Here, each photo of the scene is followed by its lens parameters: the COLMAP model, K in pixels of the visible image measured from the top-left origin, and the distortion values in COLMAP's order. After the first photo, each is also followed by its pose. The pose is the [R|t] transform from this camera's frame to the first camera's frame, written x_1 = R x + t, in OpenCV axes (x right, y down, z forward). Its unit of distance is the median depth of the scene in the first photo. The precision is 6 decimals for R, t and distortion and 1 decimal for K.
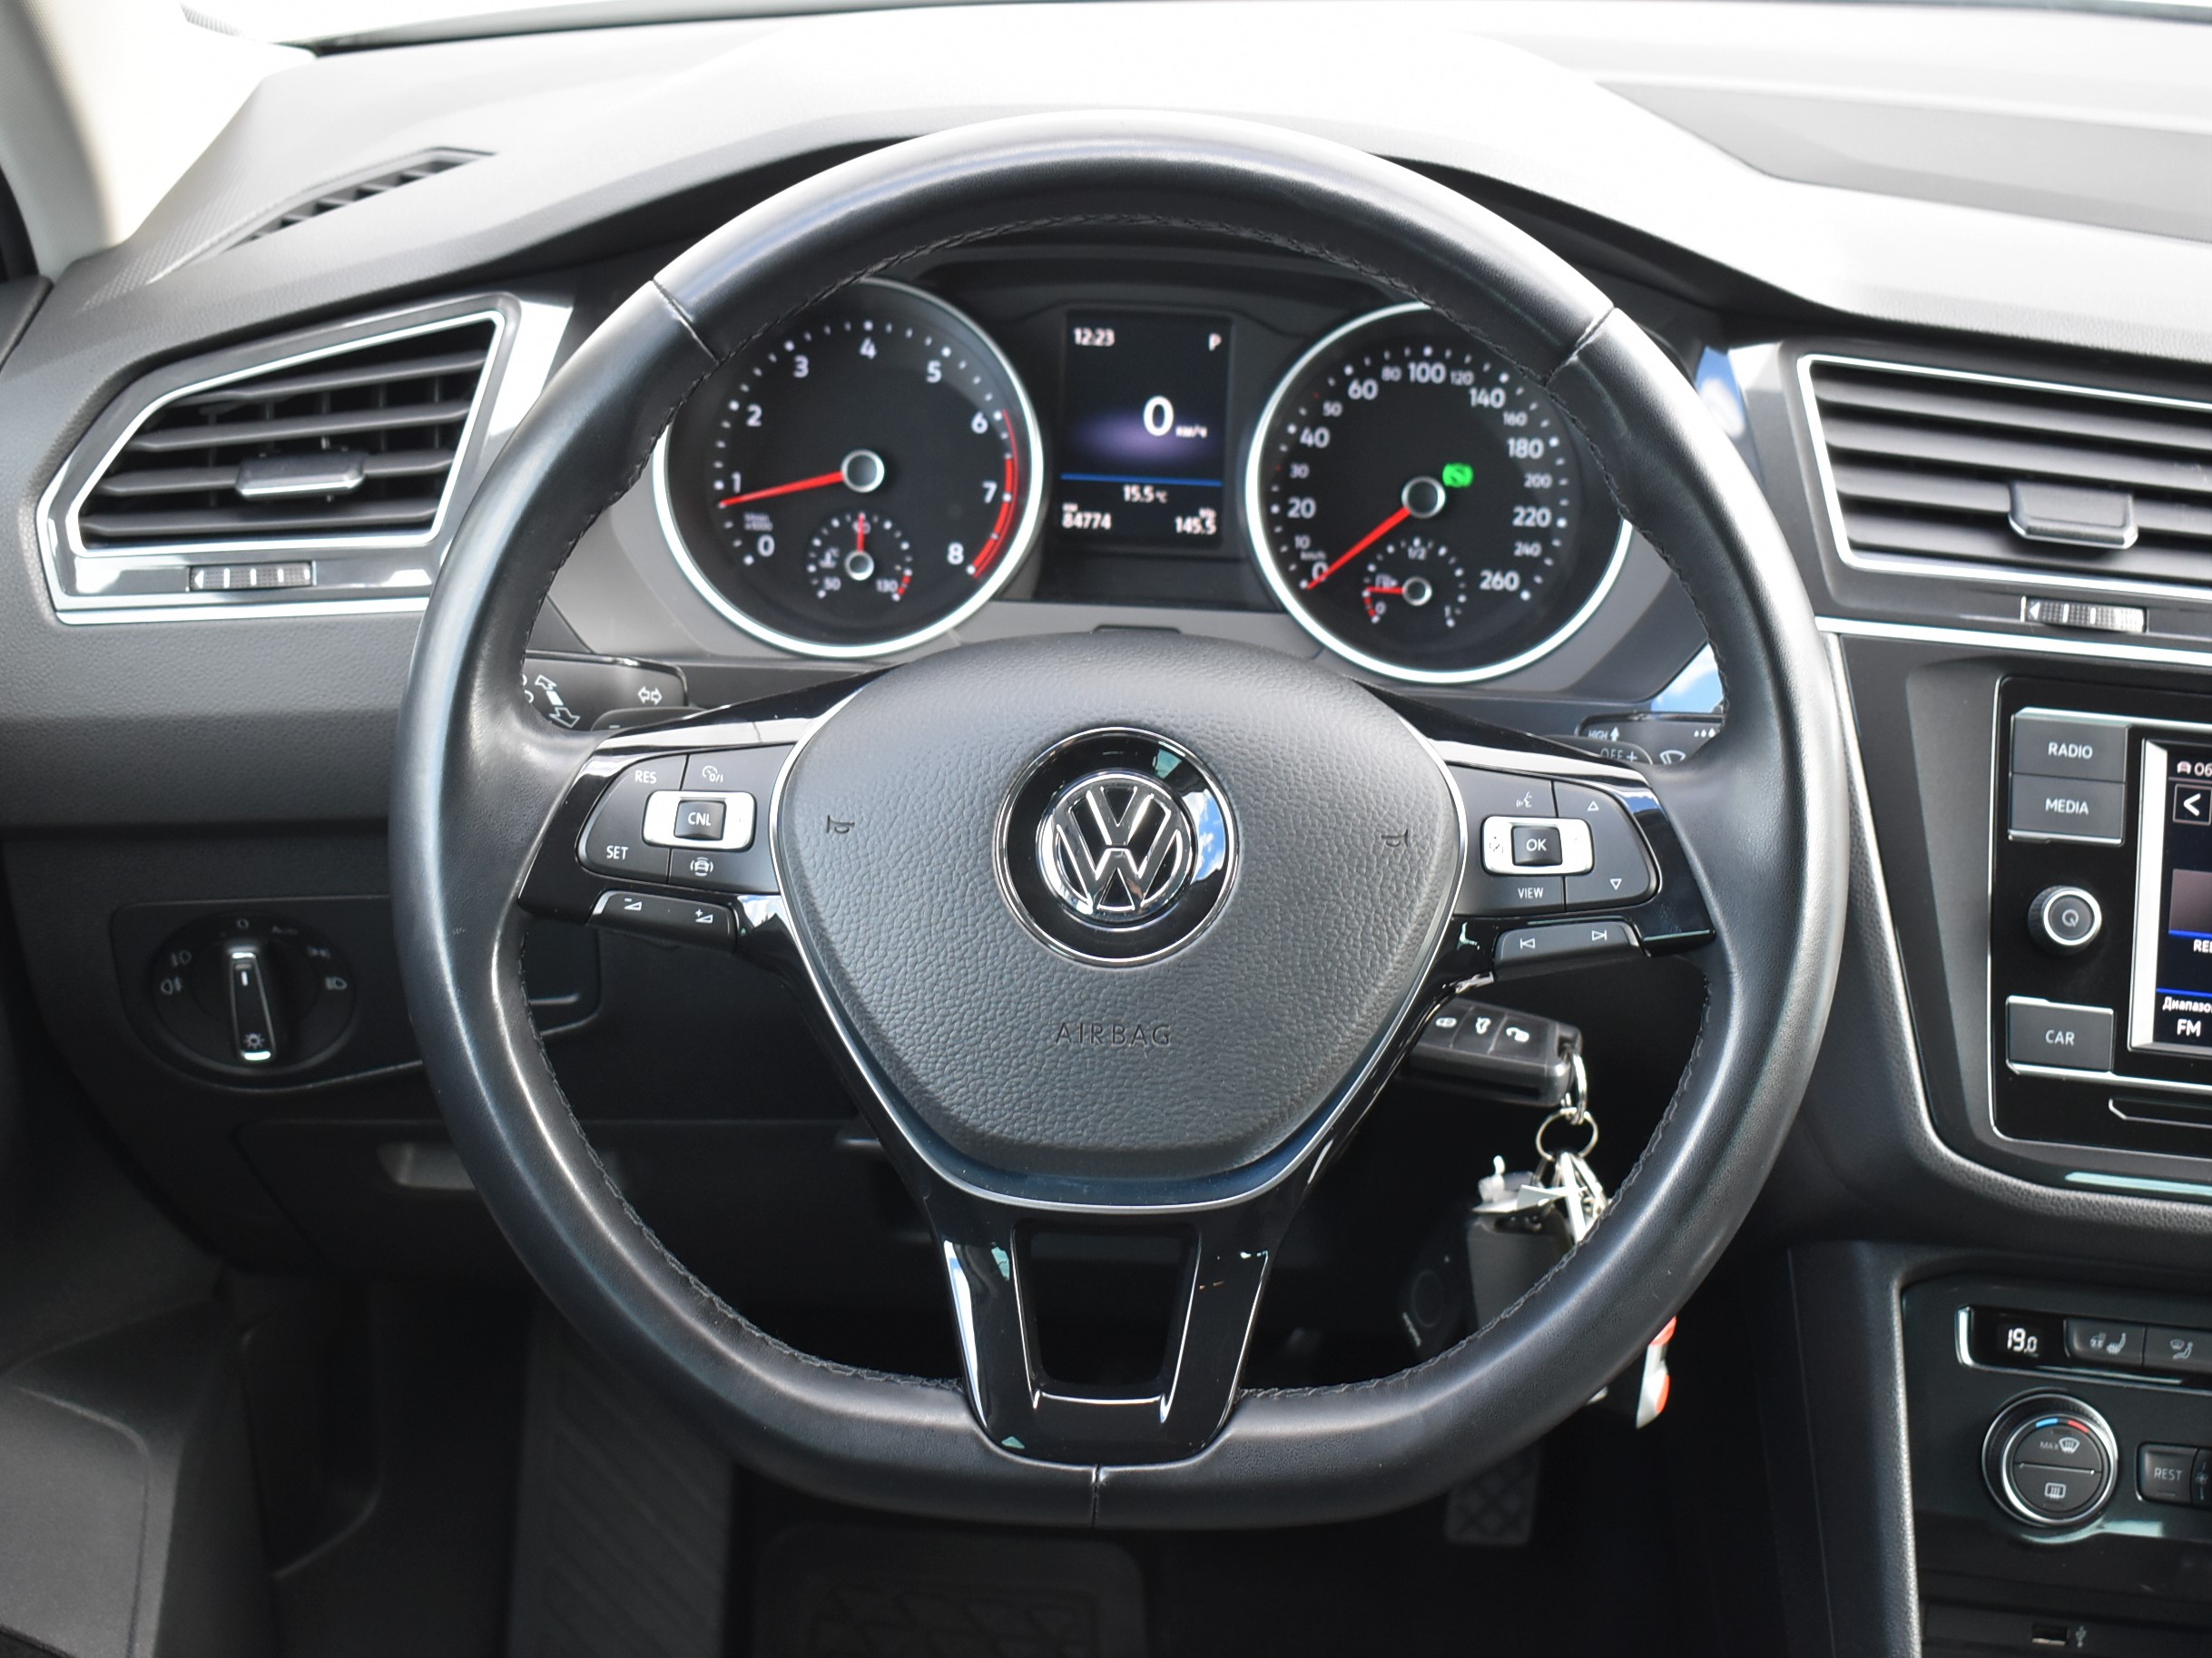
lens RADIAL K [[3482.1, 0, 1106.0], [0, 3482.1, 829.0], [0, 0, 1]] dist [-0.040791, -0.126898]
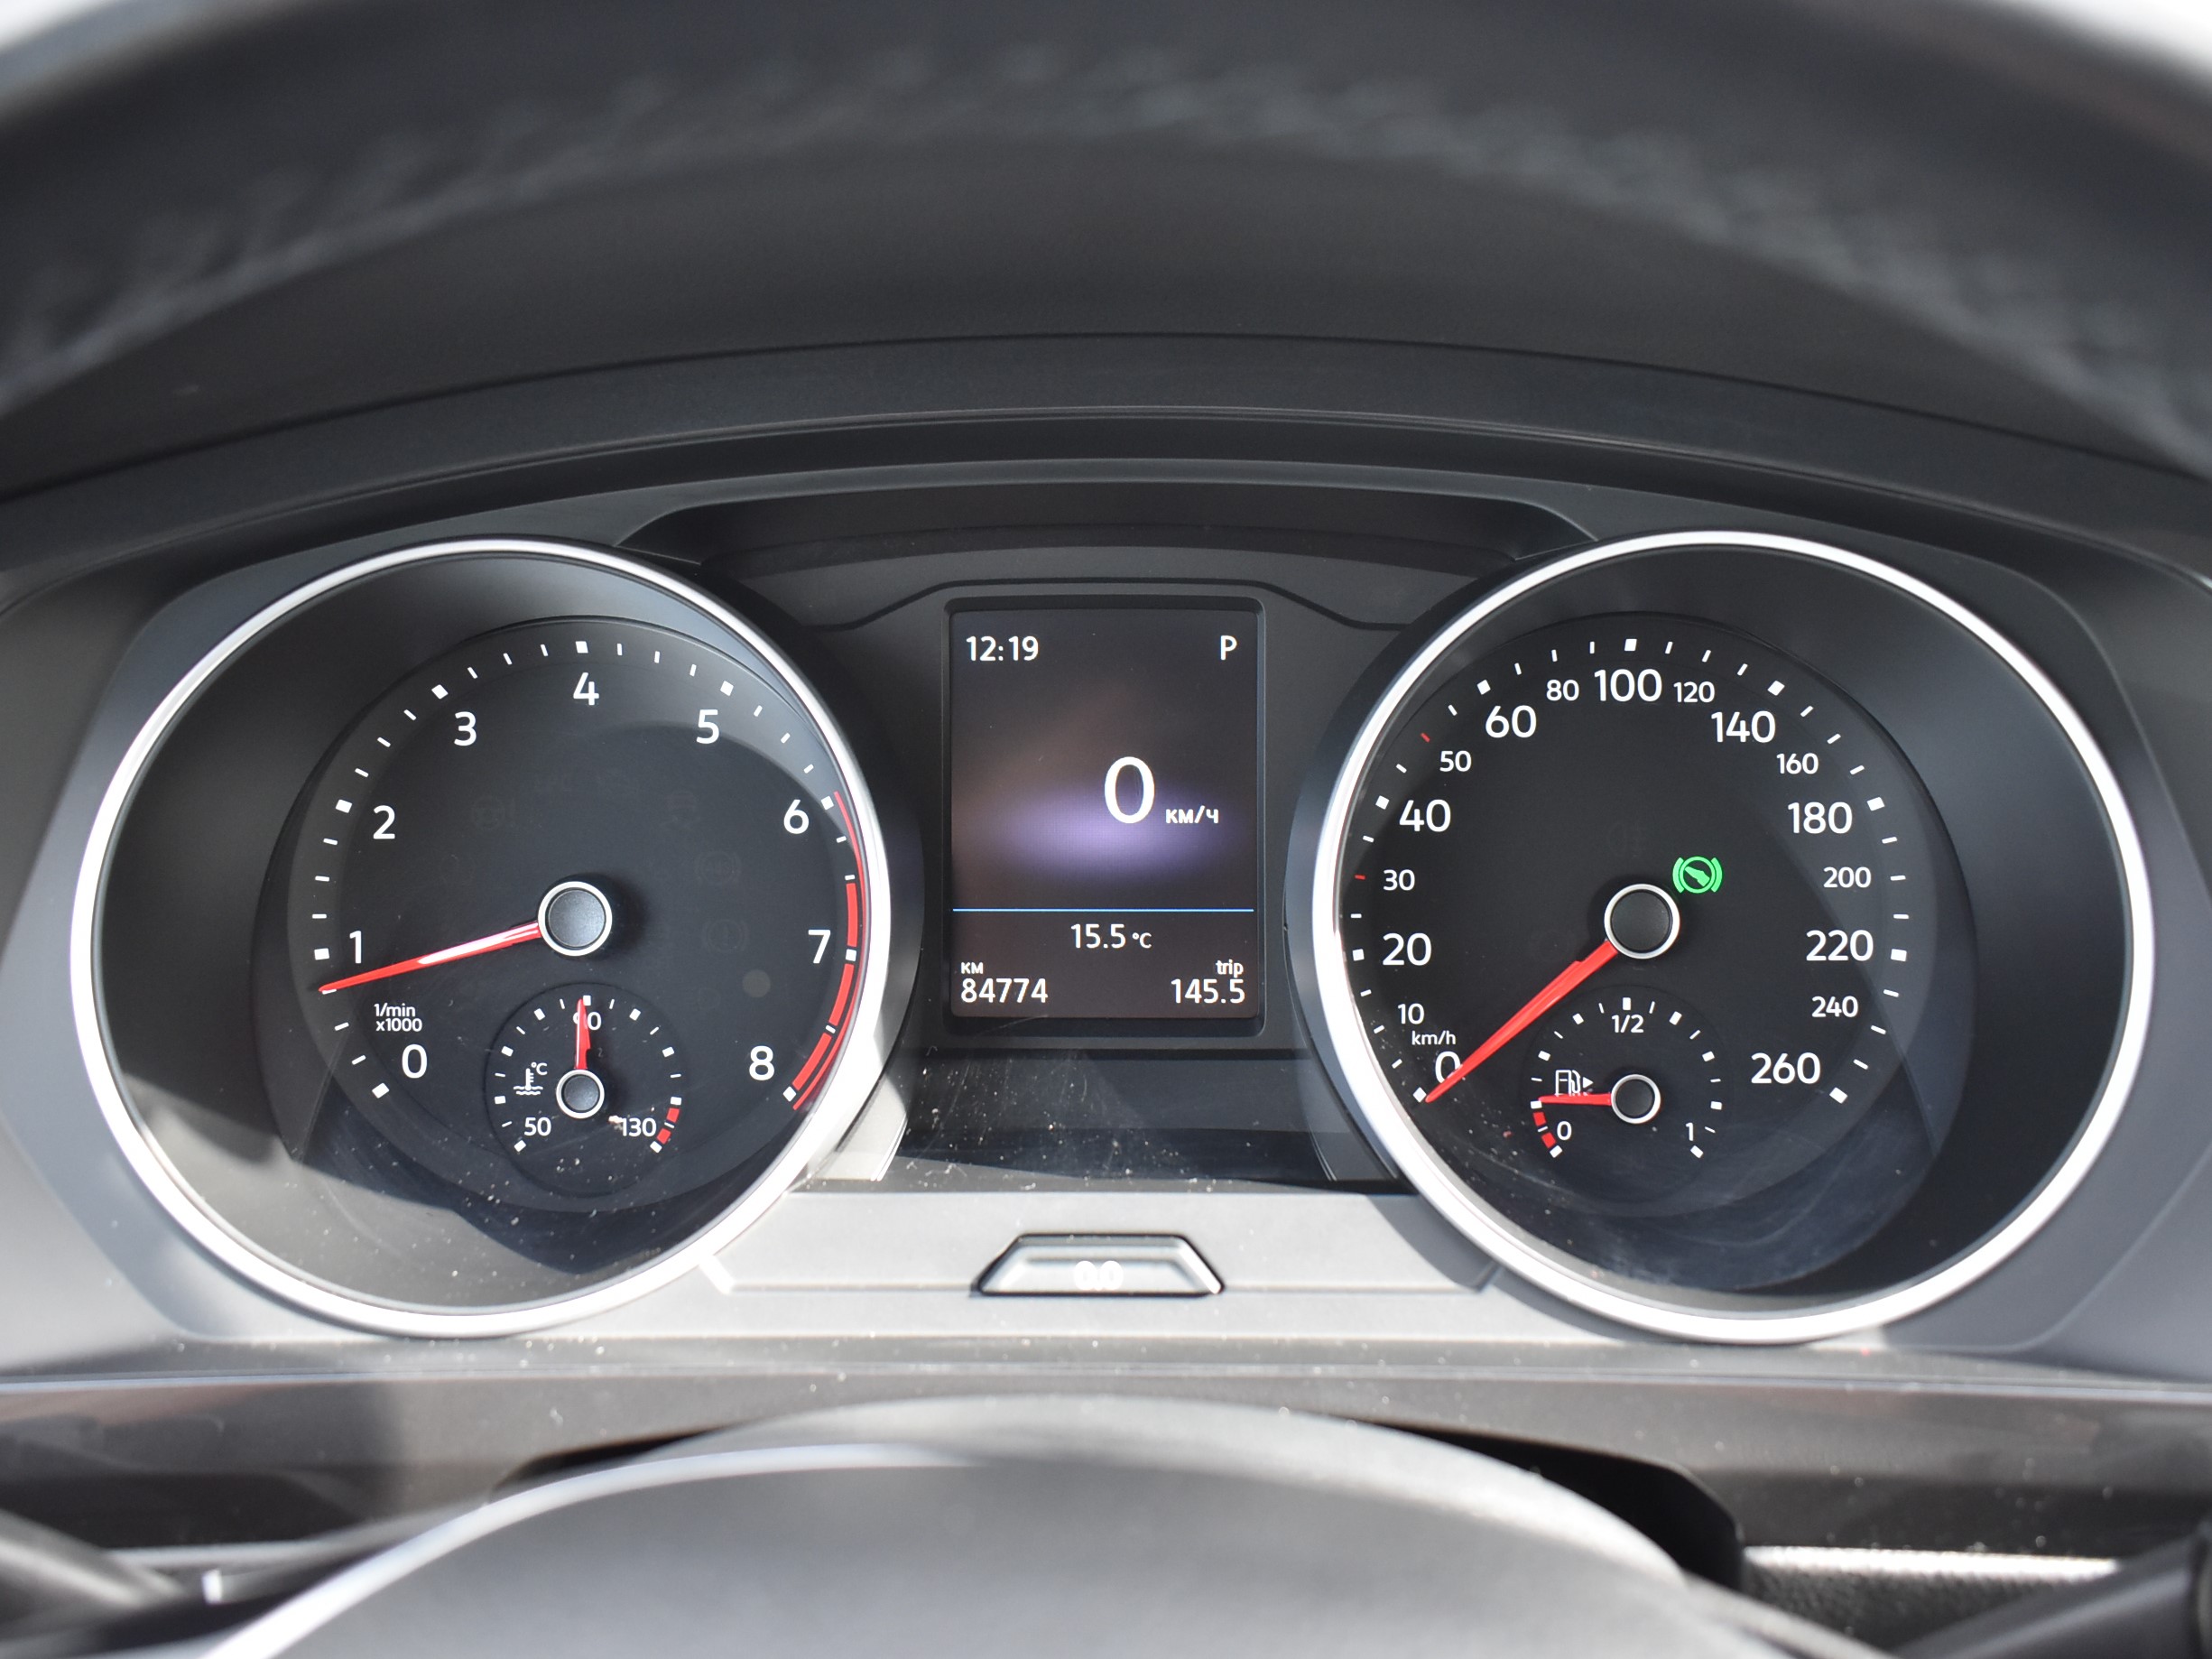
lens RADIAL K [[2302.9, 0, 1106.0], [0, 2302.9, 829.5], [0, 0, 1]] dist [-0.104573, -0.002305]
pose [[0.998927, -0.045066, -0.010666, 0.015022], [0.043583, 0.992688, -0.112567, -0.073217], [0.015661, 0.111981, 0.993587, 0.651342]]
